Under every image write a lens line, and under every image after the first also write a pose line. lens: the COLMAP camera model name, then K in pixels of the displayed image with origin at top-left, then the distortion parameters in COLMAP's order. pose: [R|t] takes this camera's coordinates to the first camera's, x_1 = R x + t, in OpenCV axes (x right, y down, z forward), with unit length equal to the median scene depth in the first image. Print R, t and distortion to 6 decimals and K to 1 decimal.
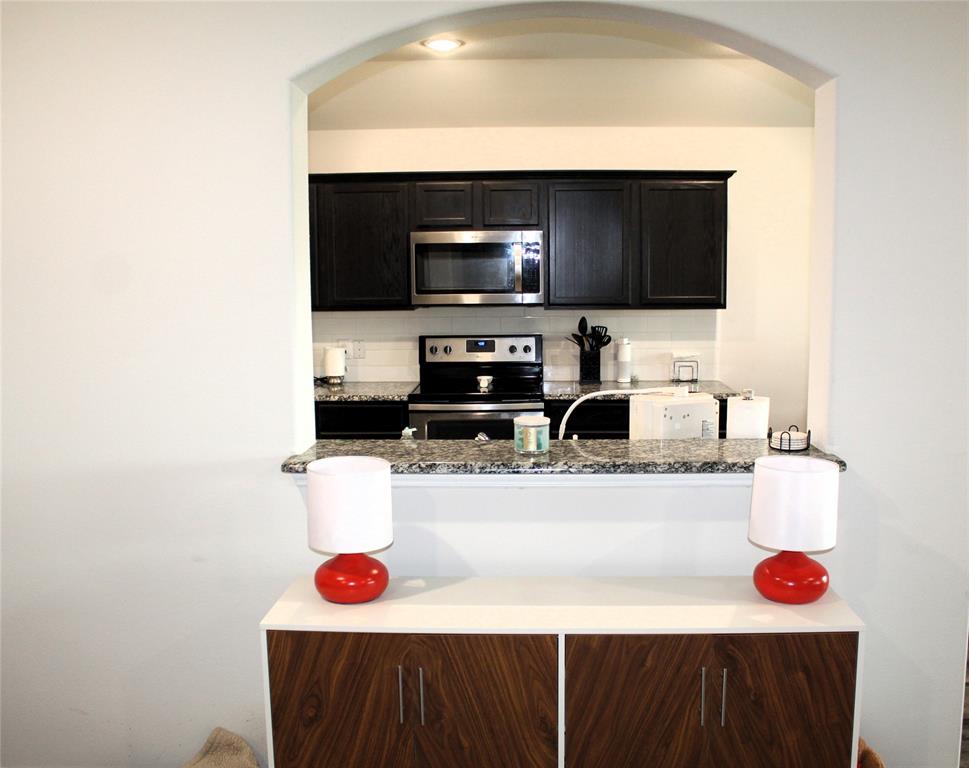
lens RADIAL K [[885.5, 0, 484.5], [0, 885.5, 384.0], [0, 0, 1]] dist [-0.134133, 0.003573]
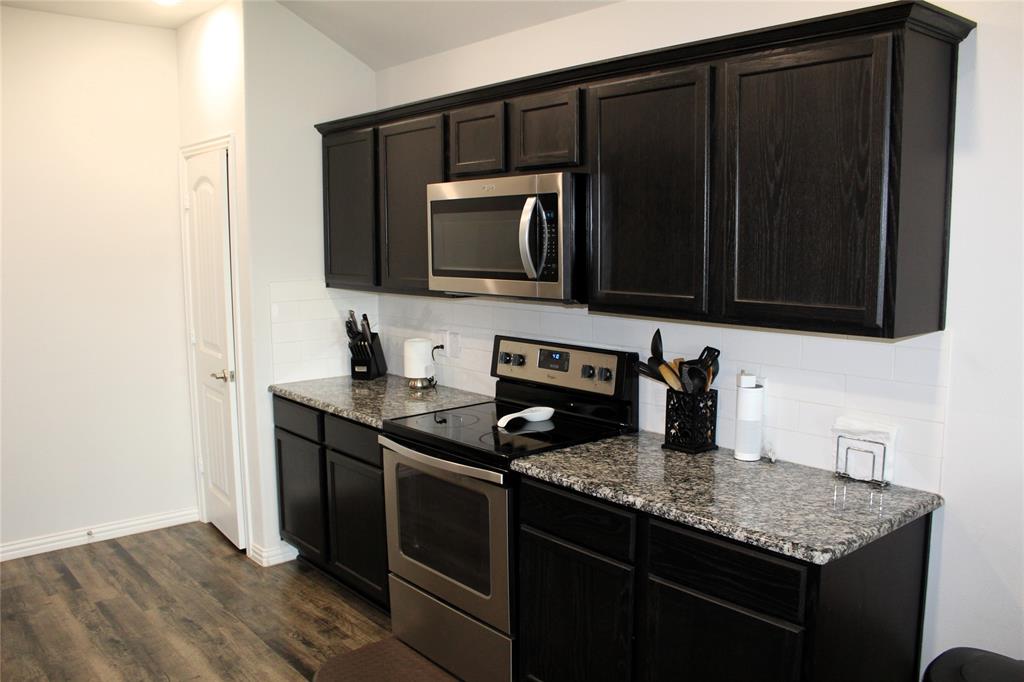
lens RADIAL K [[884.8, 0, 517.3], [0, 884.8, 349.3], [0, 0, 1]] dist [-0.177450, 0.168318]
pose [[0.664305, 0.100879, -0.740623, 0.443979], [-0.088604, 0.994492, 0.055984, -0.083449], [0.742192, 0.028432, 0.669584, 0.560581]]
